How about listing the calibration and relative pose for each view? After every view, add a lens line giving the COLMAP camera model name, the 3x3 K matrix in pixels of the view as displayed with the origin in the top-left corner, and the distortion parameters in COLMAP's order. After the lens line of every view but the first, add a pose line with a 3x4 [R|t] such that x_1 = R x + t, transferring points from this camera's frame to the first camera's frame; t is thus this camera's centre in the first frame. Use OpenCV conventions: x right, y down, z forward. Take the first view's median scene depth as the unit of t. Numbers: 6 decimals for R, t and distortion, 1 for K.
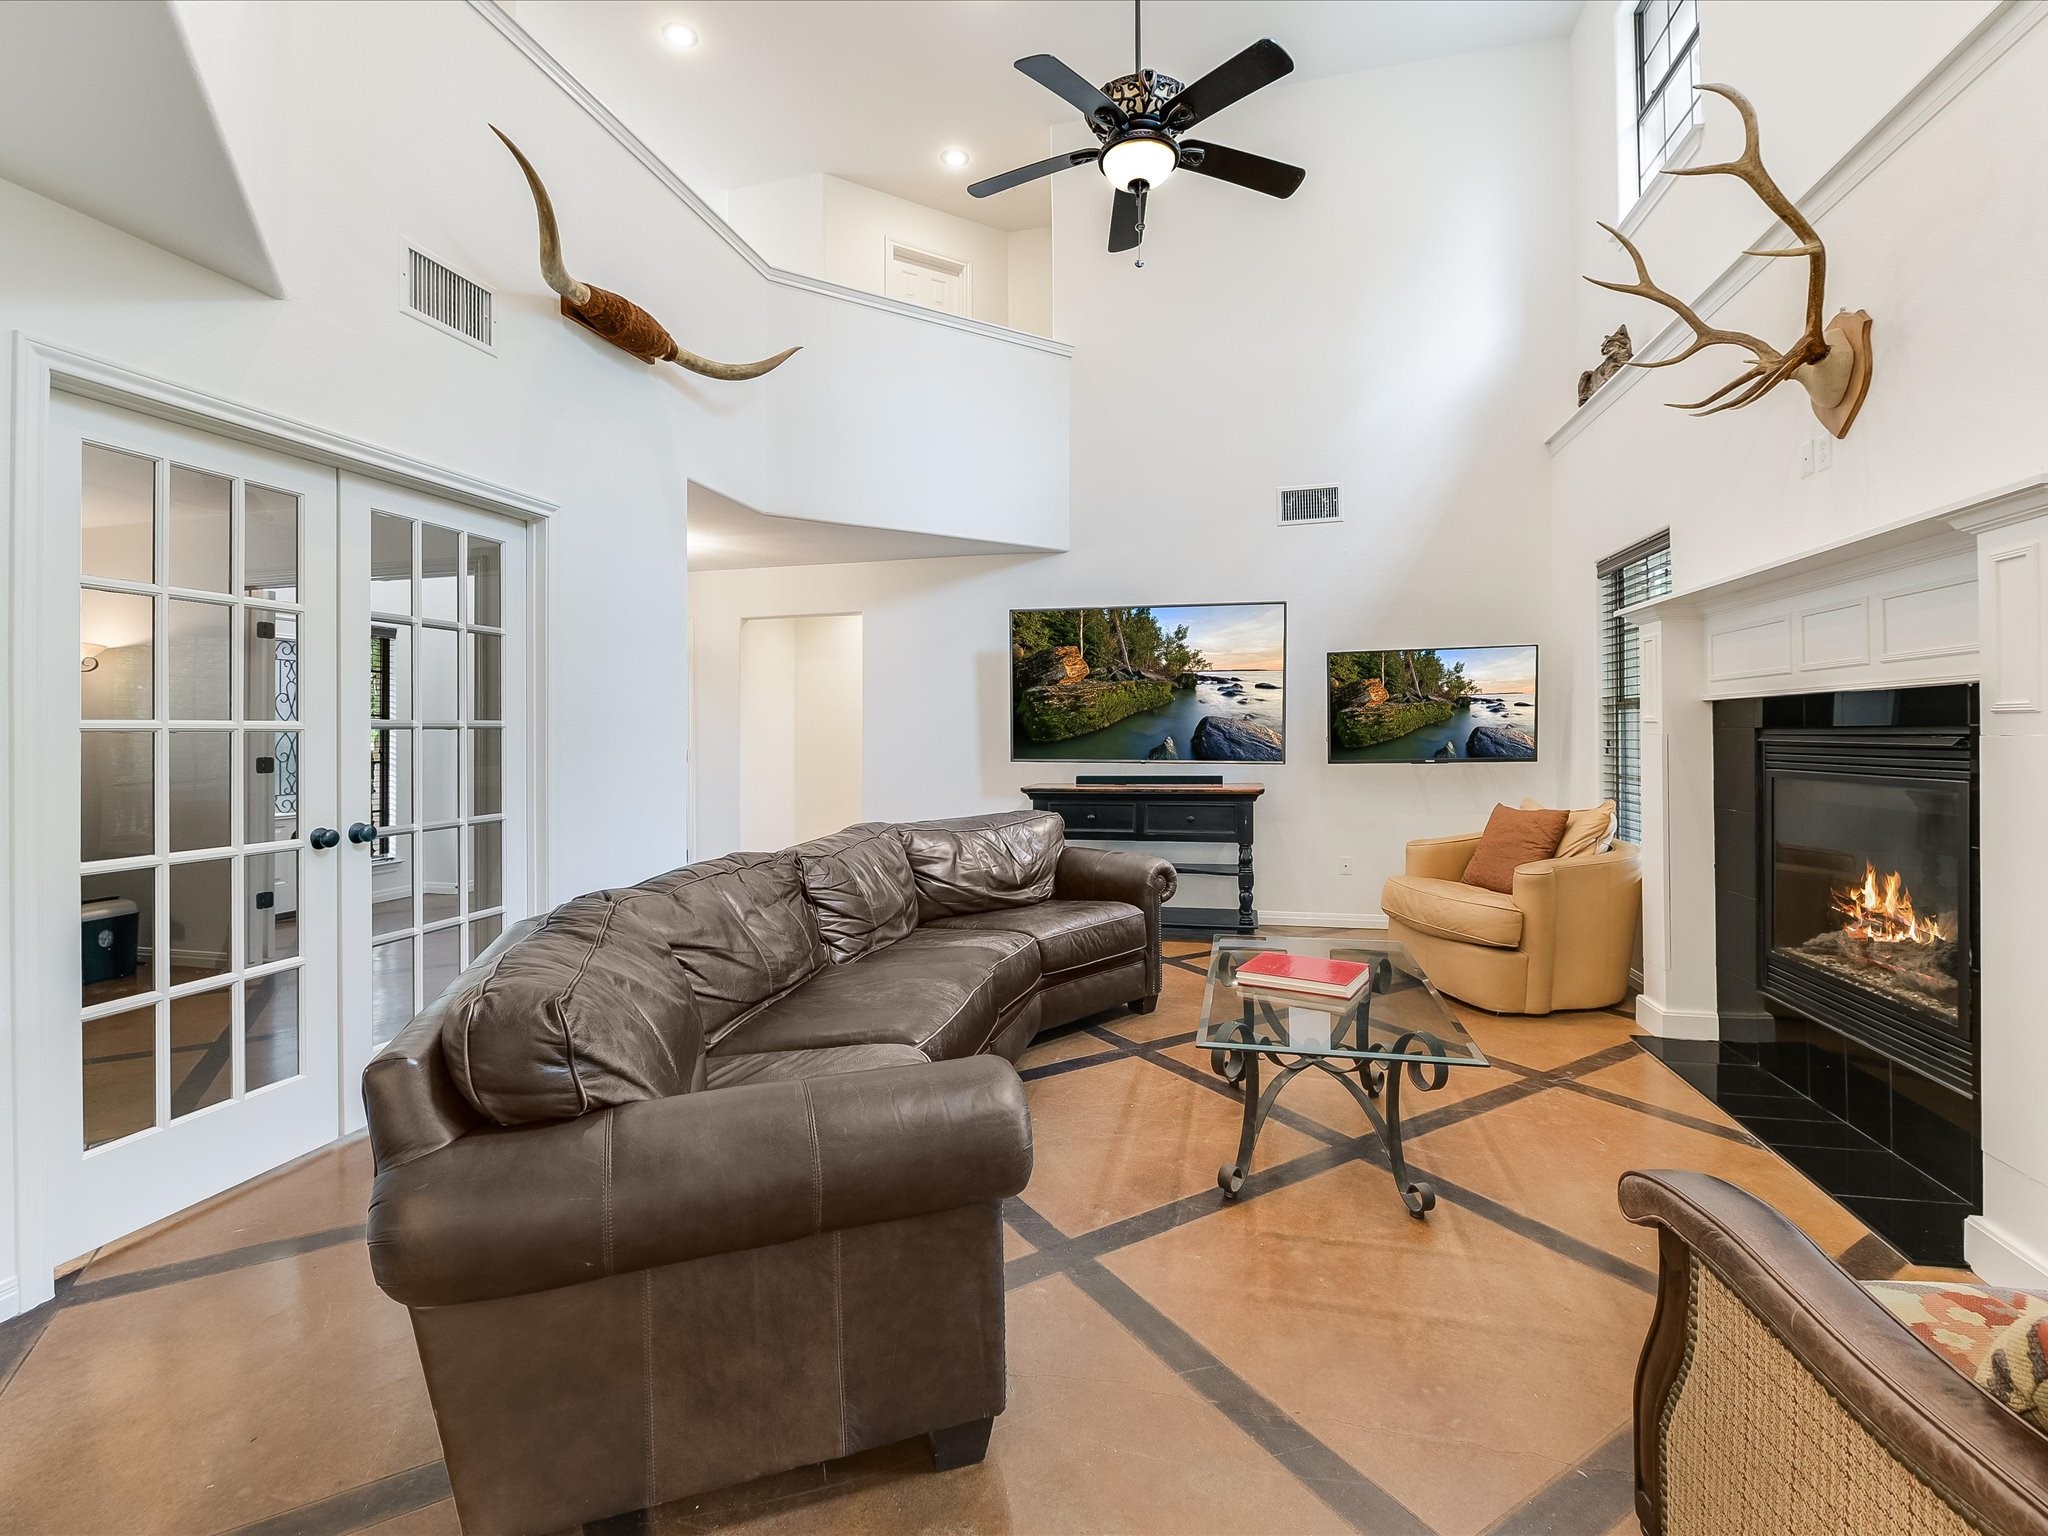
lens RADIAL K [[950.2, 0, 1024.7], [0, 950.2, 733.1], [0, 0, 1]] dist [-0.001227, -0.000482]
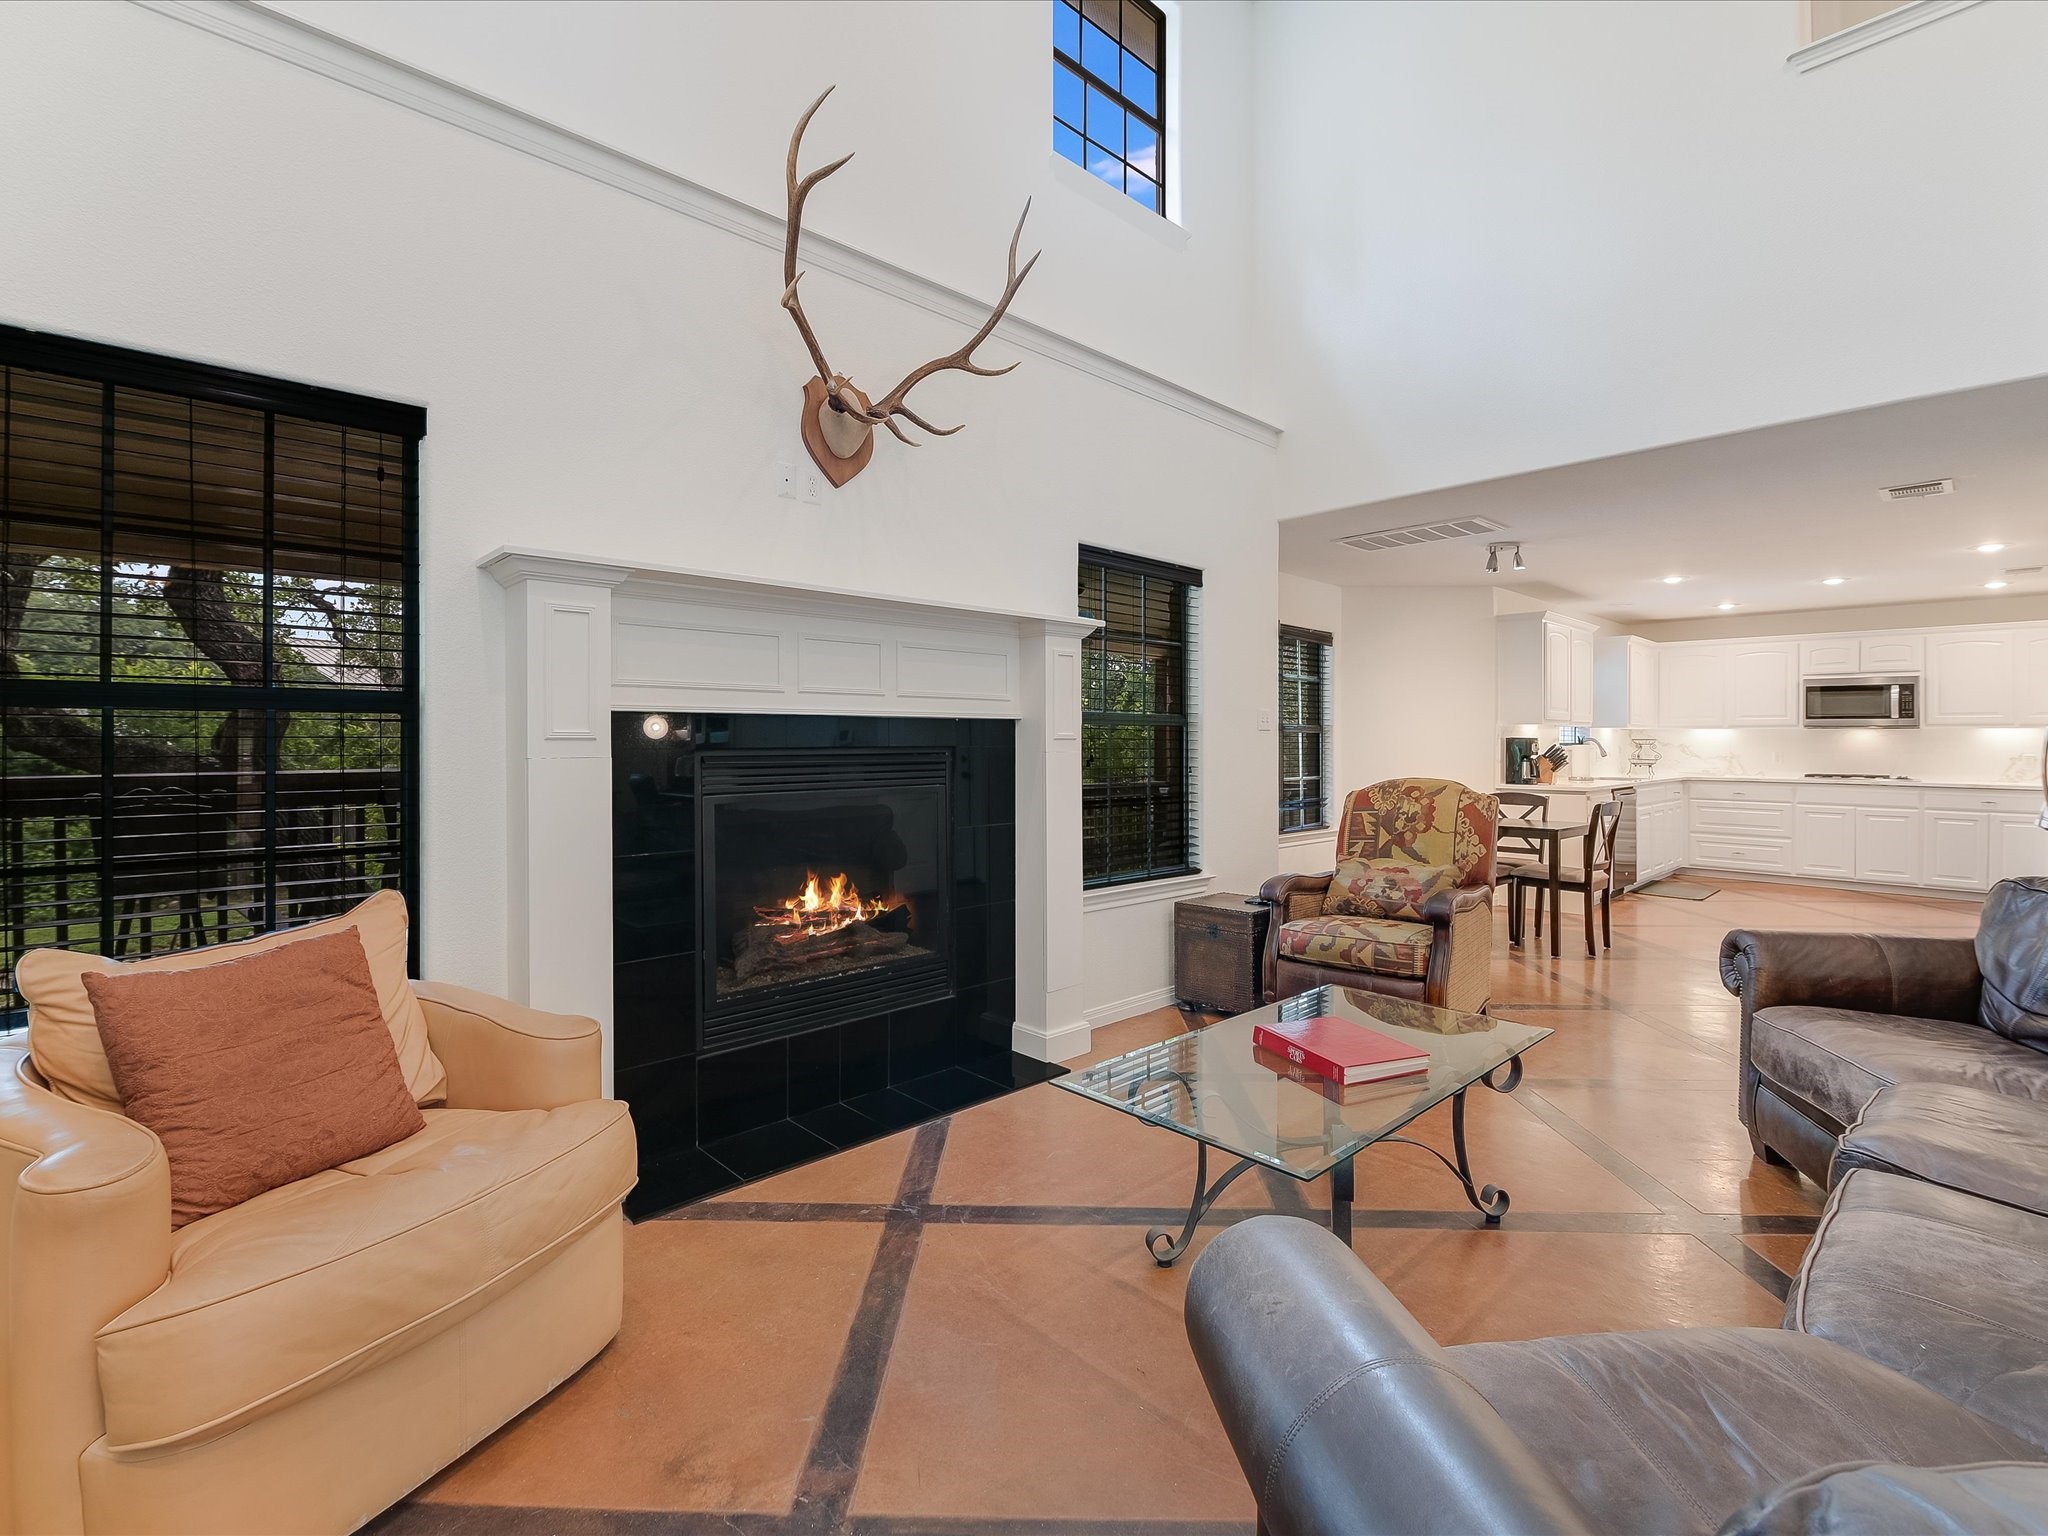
lens RADIAL K [[950.2, 0, 1024.7], [0, 950.2, 733.1], [0, 0, 1]] dist [-0.001227, -0.000482]
pose [[-0.835231, 0.016465, 0.549653, 0.060883], [0.011363, 0.999855, -0.012683, -0.009567], [-0.549782, -0.004347, -0.835297, 1.824170]]
